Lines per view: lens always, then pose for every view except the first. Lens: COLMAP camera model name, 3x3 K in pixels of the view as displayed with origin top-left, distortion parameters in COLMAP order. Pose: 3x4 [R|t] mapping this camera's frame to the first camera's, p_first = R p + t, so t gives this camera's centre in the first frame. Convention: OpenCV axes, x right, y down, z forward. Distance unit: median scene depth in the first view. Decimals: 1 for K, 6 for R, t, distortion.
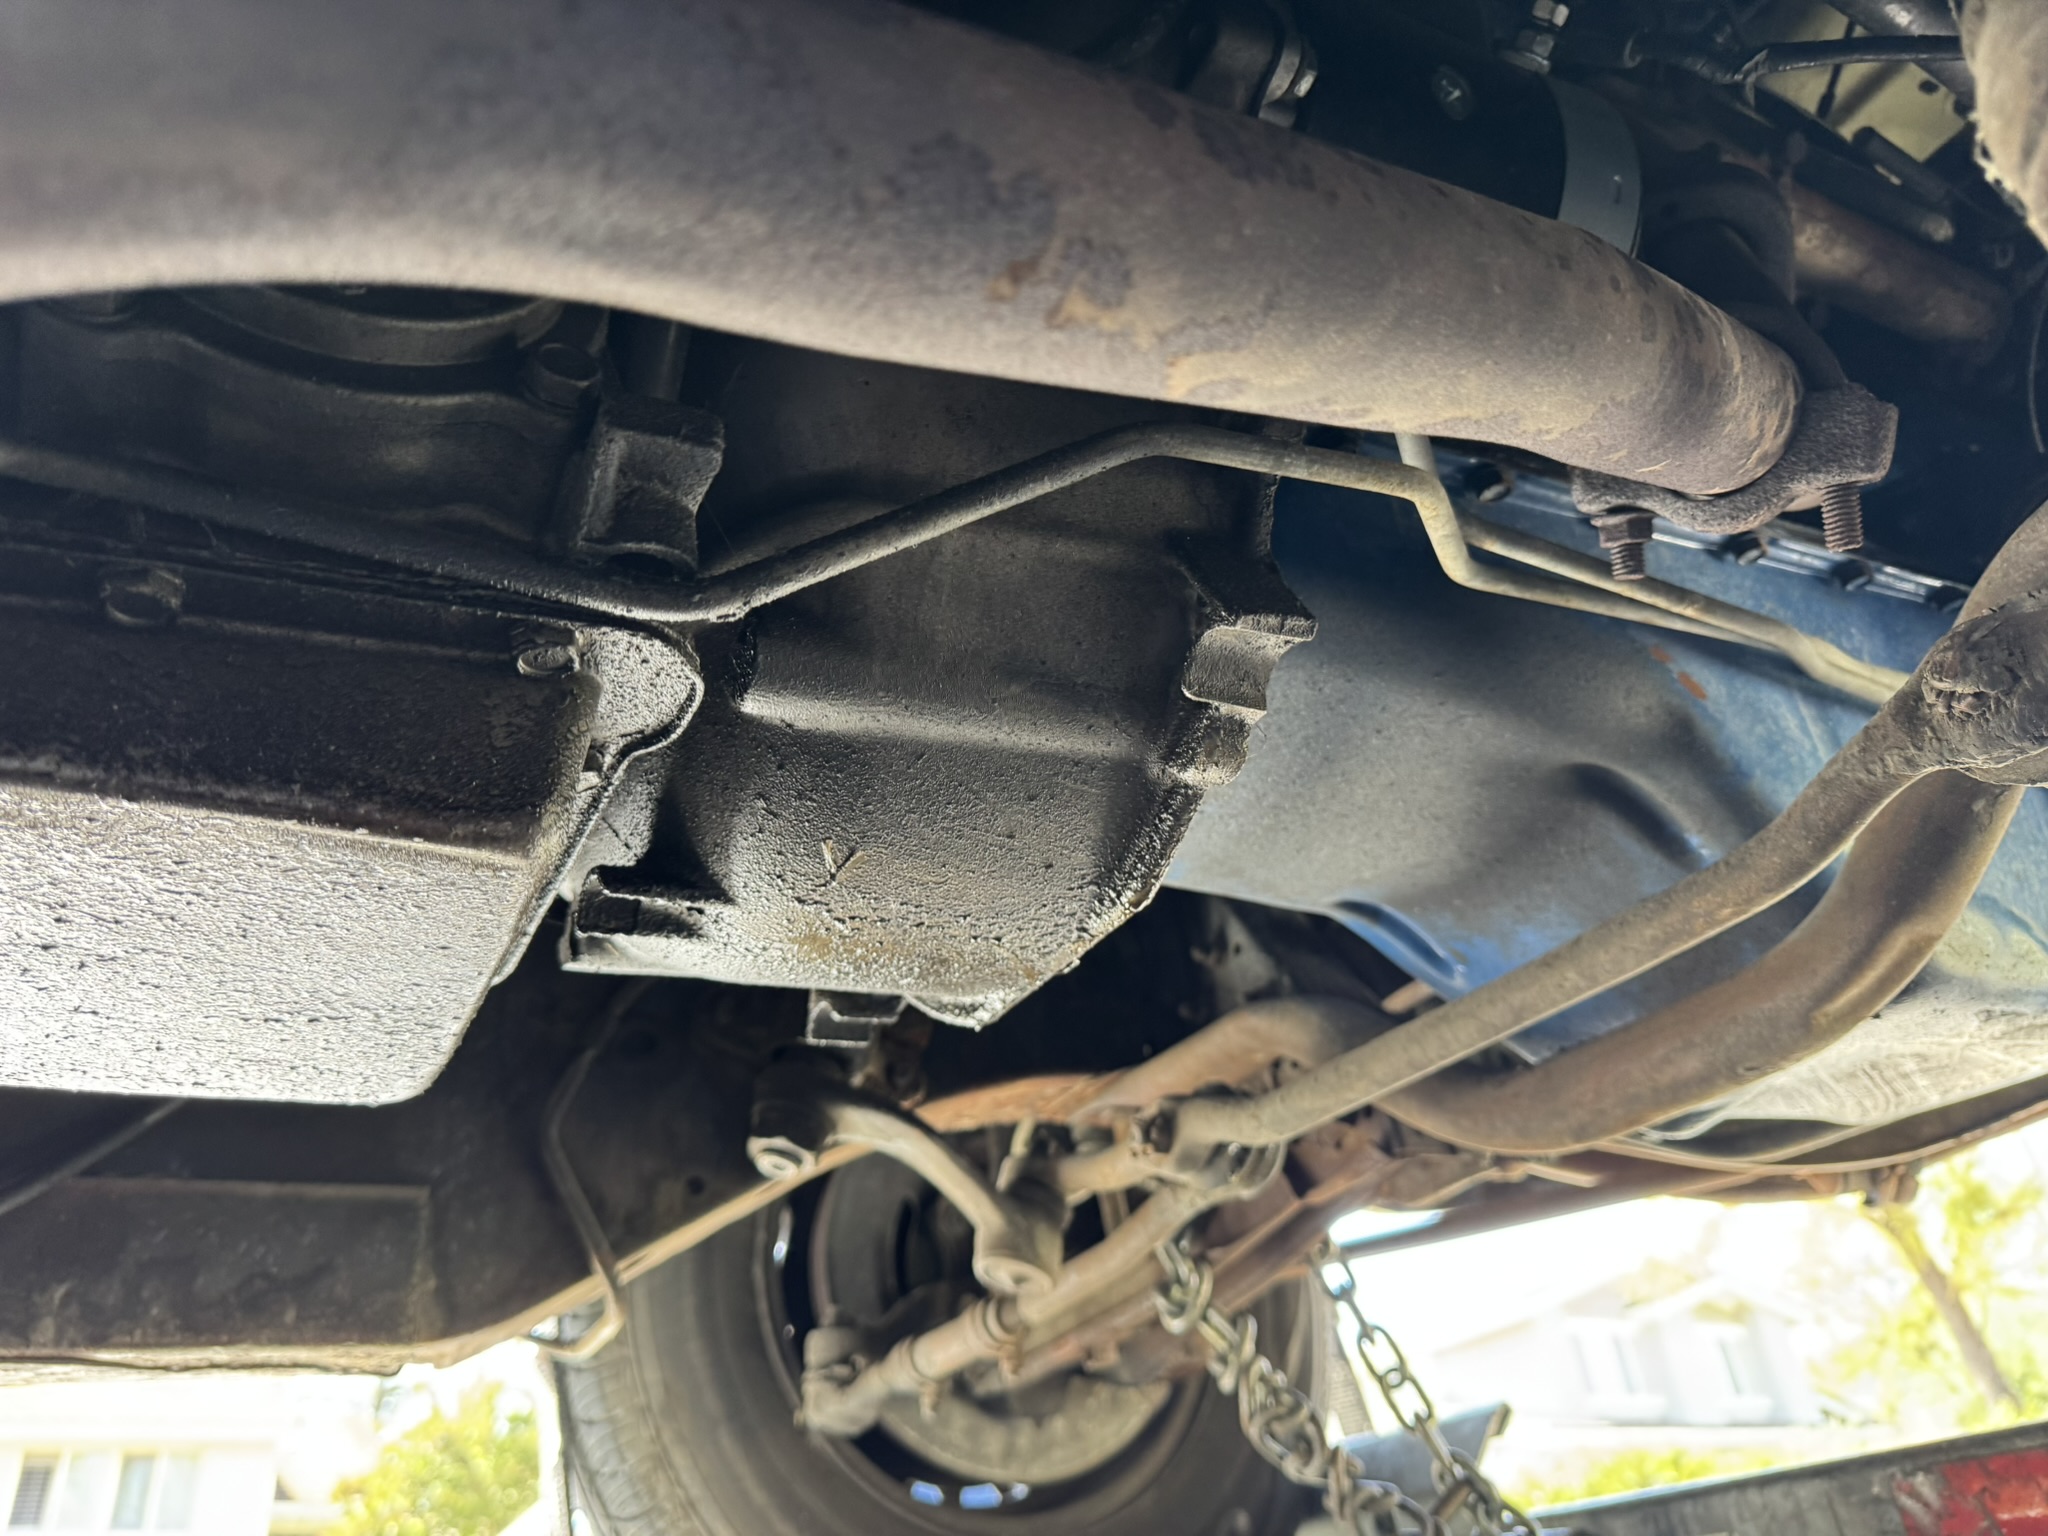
lens RADIAL K [[1474.3, 0, 997.9], [0, 1474.3, 791.1], [0, 0, 1]] dist [0.118689, -0.248882]
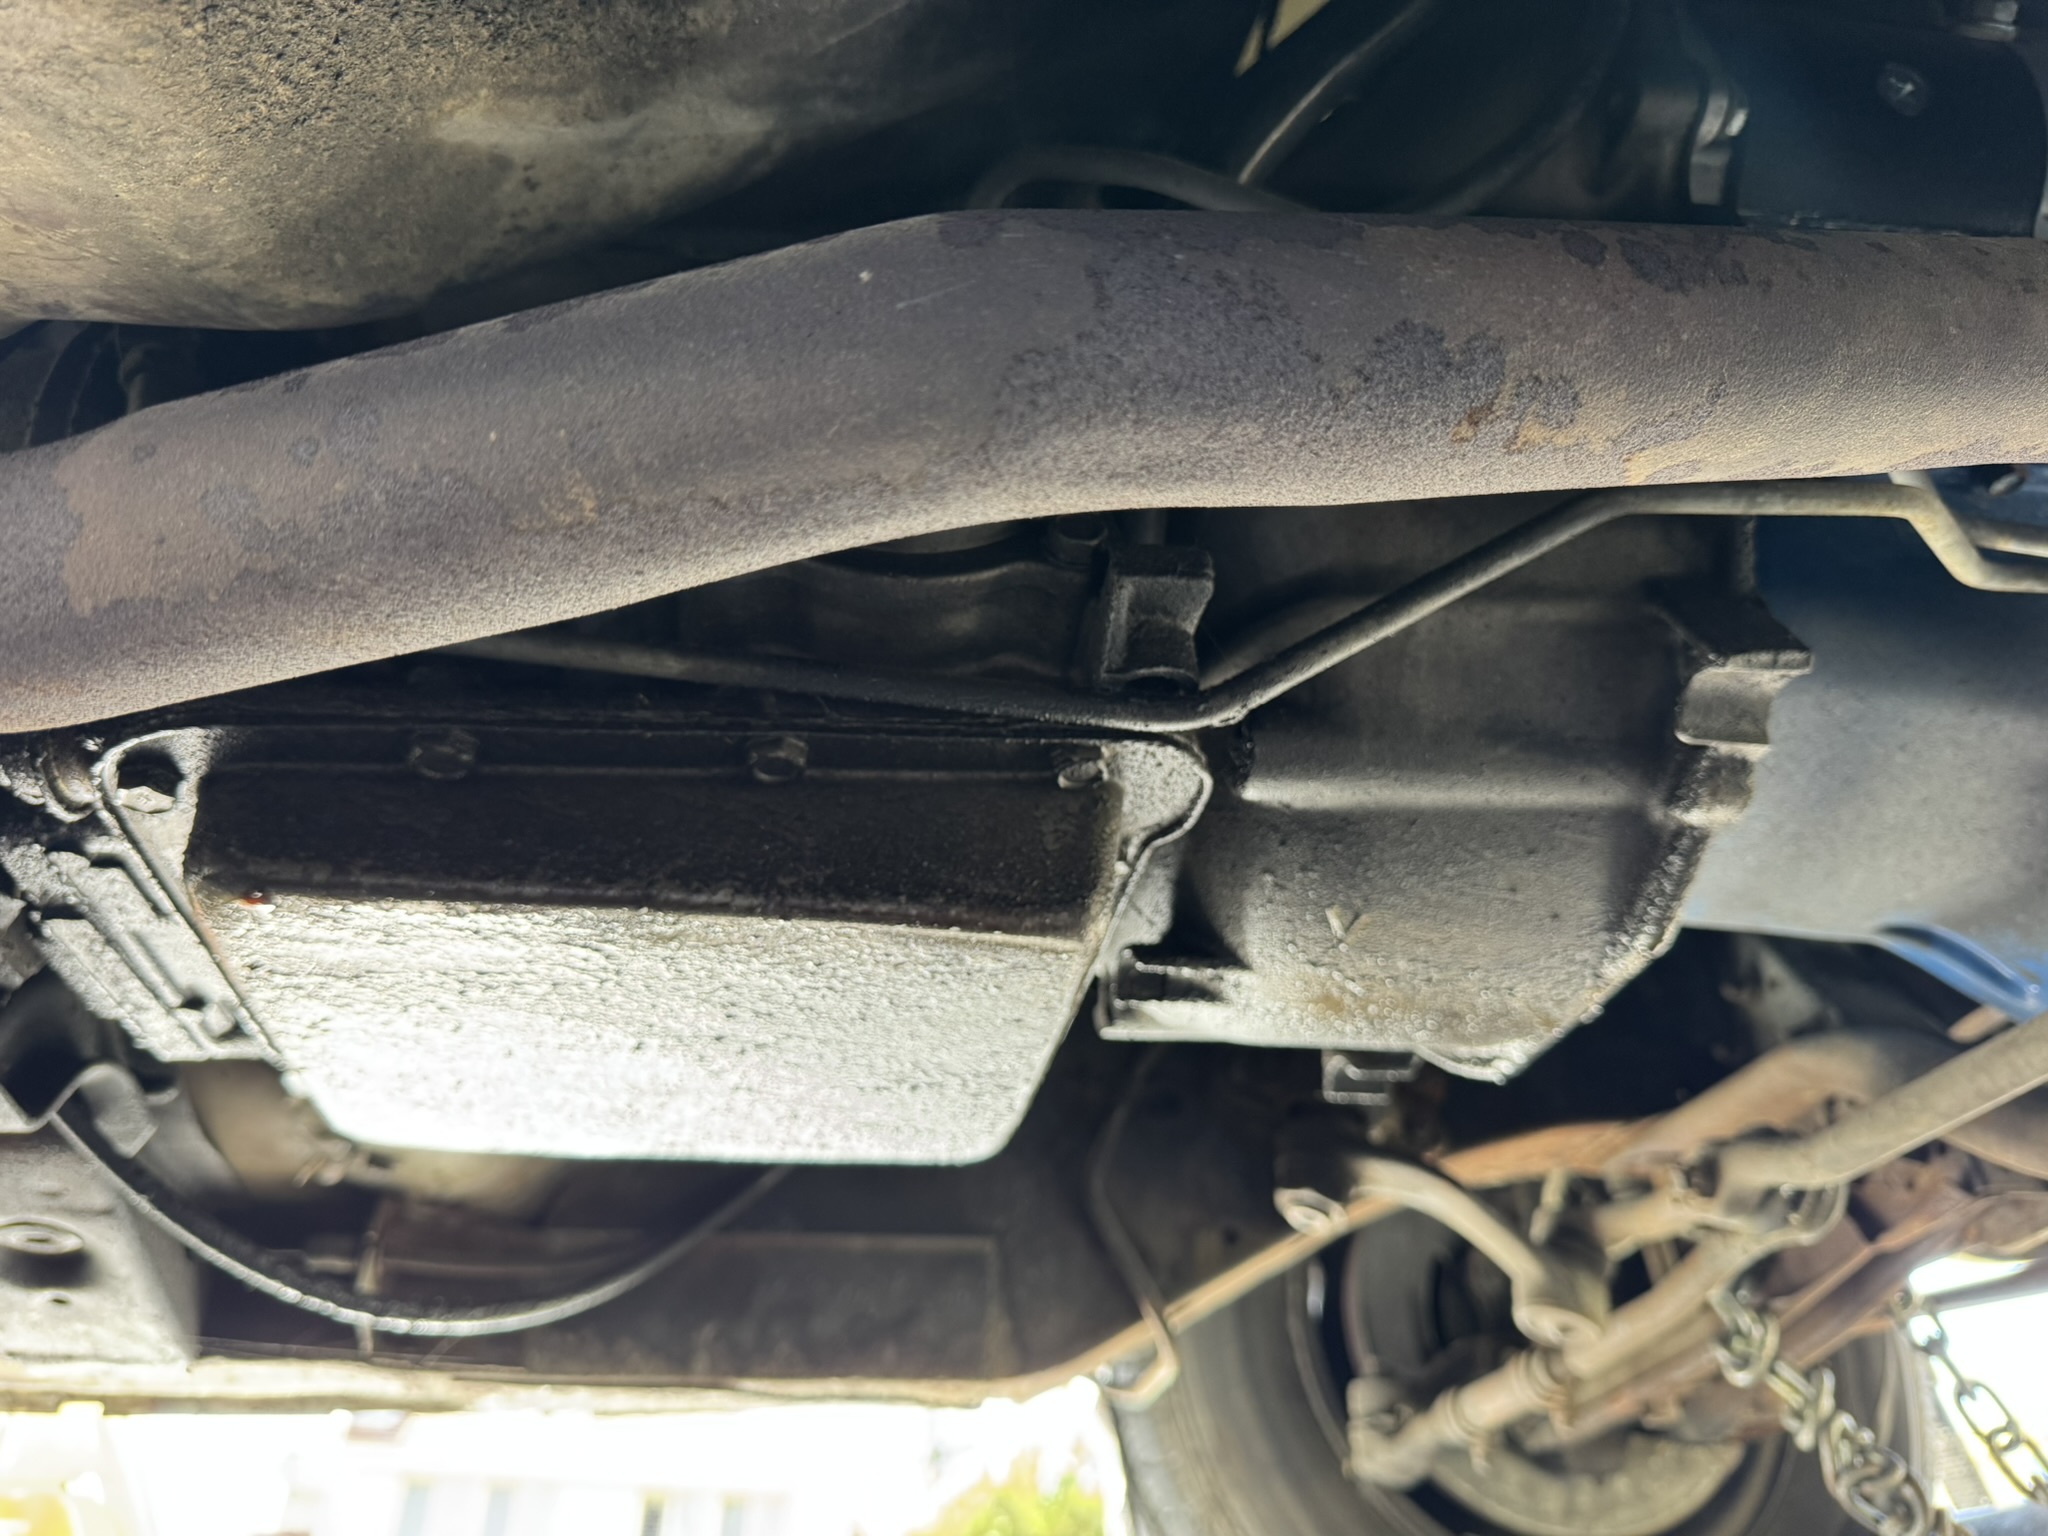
lens RADIAL K [[1474.3, 0, 997.9], [0, 1474.3, 791.1], [0, 0, 1]] dist [0.118689, -0.248882]
pose [[0.946884, -0.098866, -0.306001, -0.006310], [0.086675, 0.994815, -0.053212, -0.015167], [0.309675, 0.023863, 0.950543, -0.120041]]
